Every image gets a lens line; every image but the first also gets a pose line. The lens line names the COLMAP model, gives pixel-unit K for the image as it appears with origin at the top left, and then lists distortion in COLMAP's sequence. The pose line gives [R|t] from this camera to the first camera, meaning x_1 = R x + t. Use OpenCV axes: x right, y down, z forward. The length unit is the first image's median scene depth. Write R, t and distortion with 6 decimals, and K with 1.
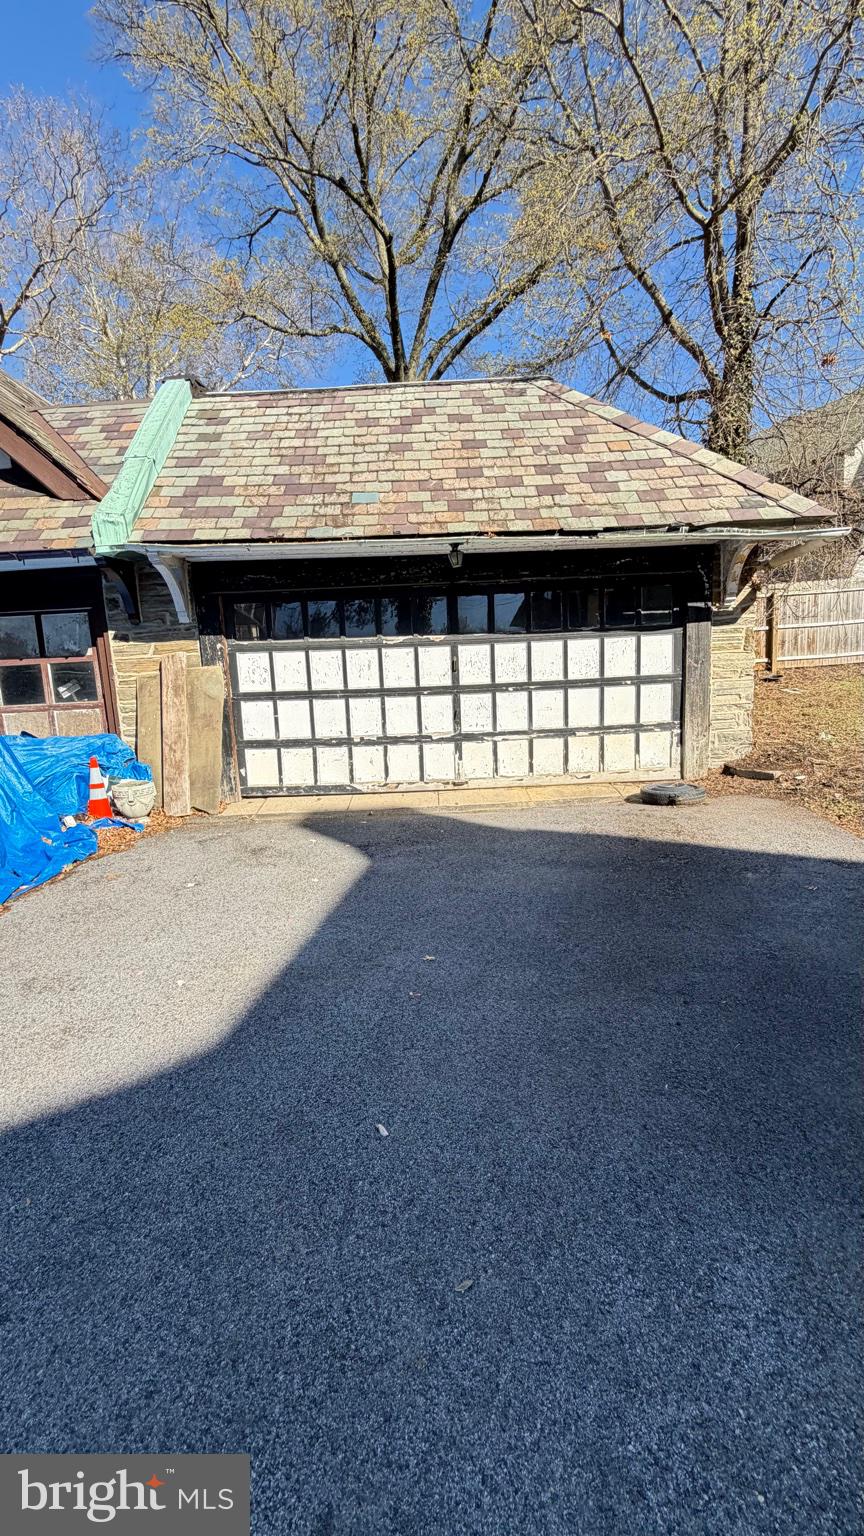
lens RADIAL K [[615.4, 0, 433.2], [0, 615.4, 766.8], [0, 0, 1]] dist [-0.004172, -0.000187]
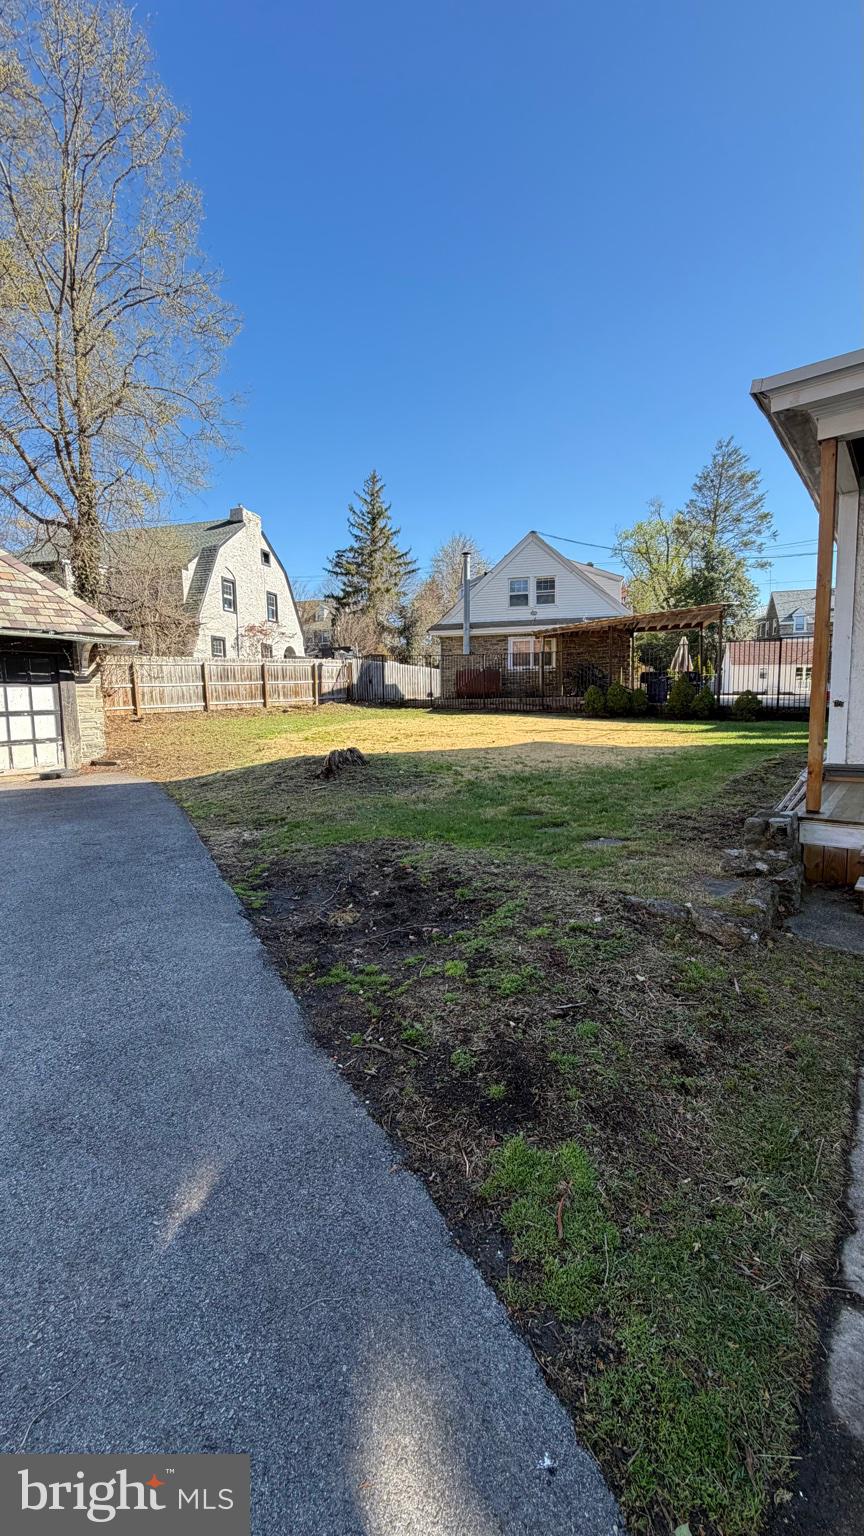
lens RADIAL K [[615.4, 0, 434.1], [0, 615.4, 769.0], [0, 0, 1]] dist [-0.004172, -0.000187]
pose [[0.628446, -0.049132, 0.776300, -0.296546], [0.112352, 0.993271, -0.028089, 0.187755], [-0.769696, 0.104872, 0.629737, -0.916641]]
